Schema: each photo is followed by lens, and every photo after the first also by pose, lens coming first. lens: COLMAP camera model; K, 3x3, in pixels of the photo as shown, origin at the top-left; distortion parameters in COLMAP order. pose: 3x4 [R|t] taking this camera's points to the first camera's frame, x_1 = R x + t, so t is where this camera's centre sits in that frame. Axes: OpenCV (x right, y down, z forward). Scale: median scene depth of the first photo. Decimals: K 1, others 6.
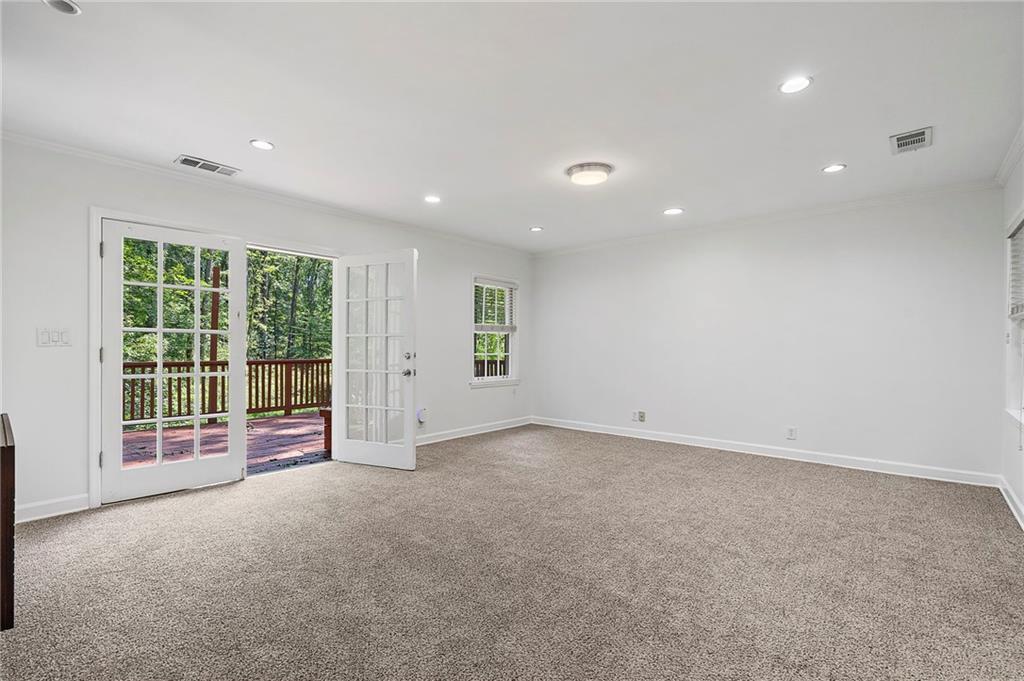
lens RADIAL K [[466.6, 0, 506.2], [0, 466.6, 348.1], [0, 0, 1]] dist [-0.002065, -0.000388]
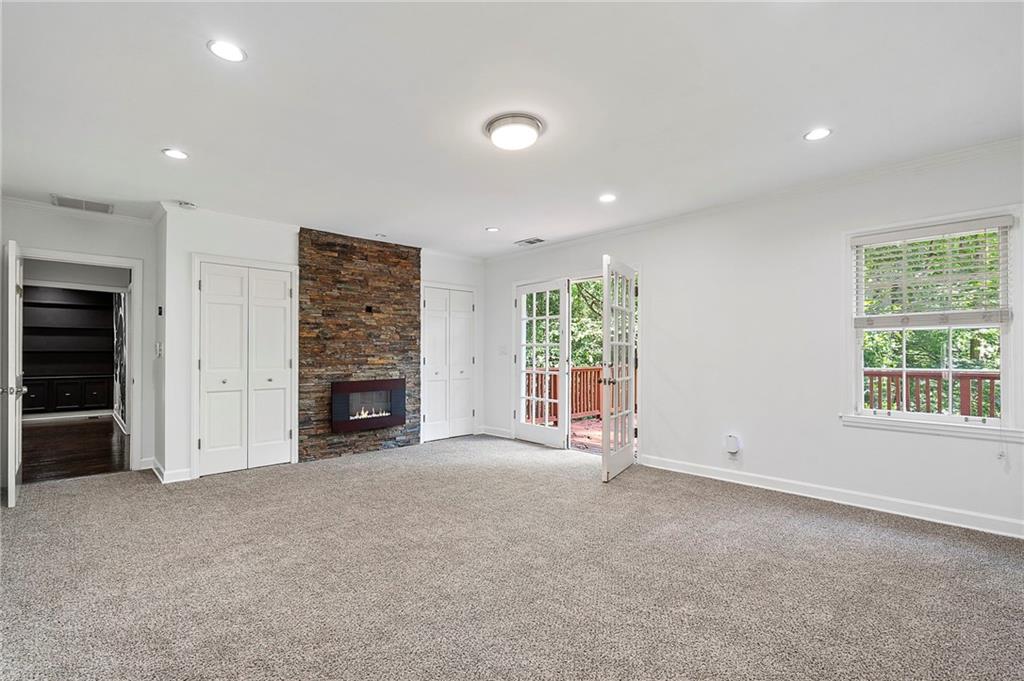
lens RADIAL K [[466.6, 0, 506.2], [0, 466.6, 348.1], [0, 0, 1]] dist [-0.002065, -0.000388]
pose [[-0.101462, -0.014826, -0.994729, 0.838806], [-0.004419, 0.999886, -0.014452, -0.002615], [0.994830, 0.002929, -0.101516, 0.944466]]
